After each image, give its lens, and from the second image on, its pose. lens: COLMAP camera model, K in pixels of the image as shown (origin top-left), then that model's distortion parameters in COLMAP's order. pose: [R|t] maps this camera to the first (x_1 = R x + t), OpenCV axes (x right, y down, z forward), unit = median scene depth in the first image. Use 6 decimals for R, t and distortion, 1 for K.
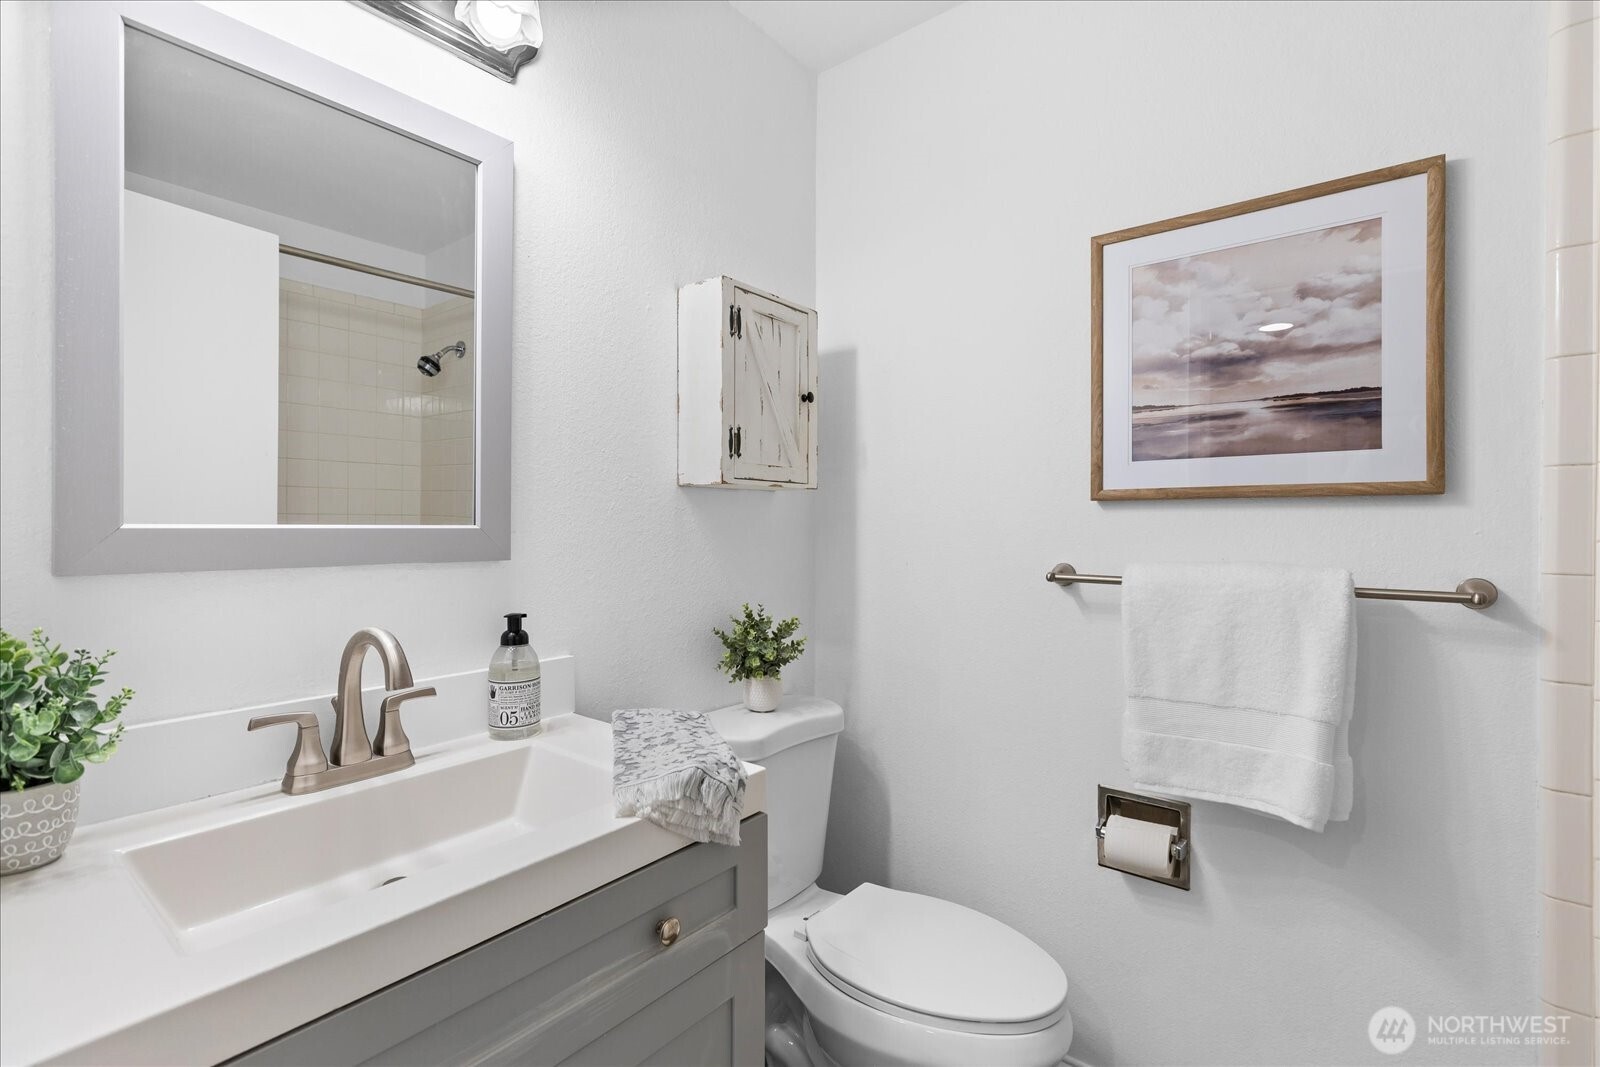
lens RADIAL K [[739.8, 0, 800.0], [0, 739.8, 533.5], [0, 0, 1]] dist [0.000535, 0.000241]
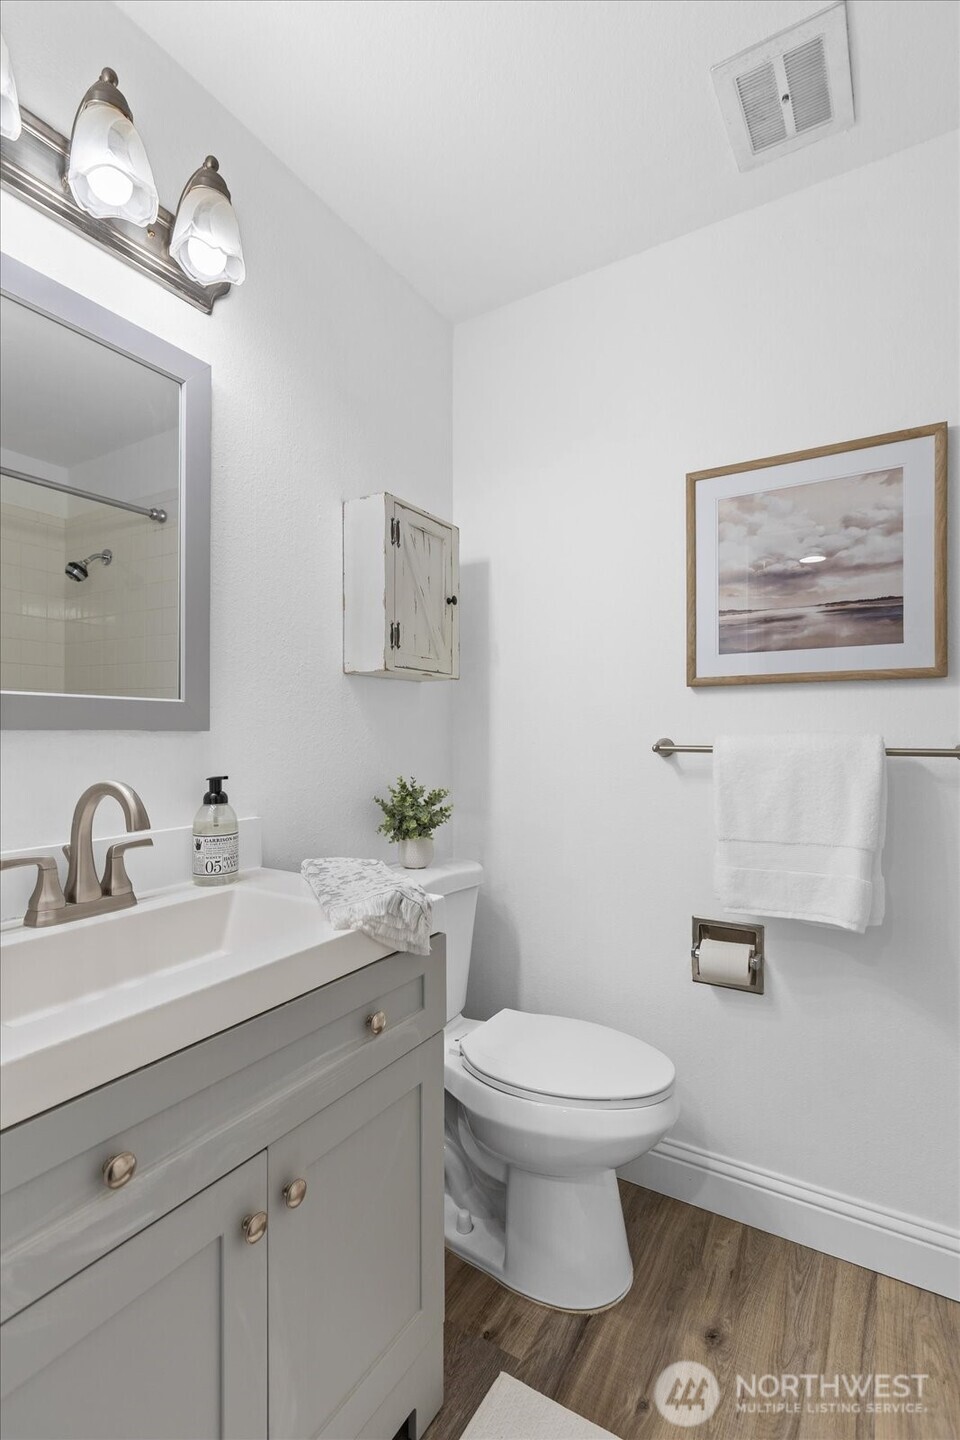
lens RADIAL K [[665.8, 0, 488.5], [0, 665.8, 741.9], [0, 0, 1]] dist [0.000535, 0.000241]
pose [[0.991738, -0.005500, 0.128160, -0.093654], [0.005166, 0.999982, 0.002942, 0.051070], [-0.128174, -0.002256, 0.991749, -0.076325]]
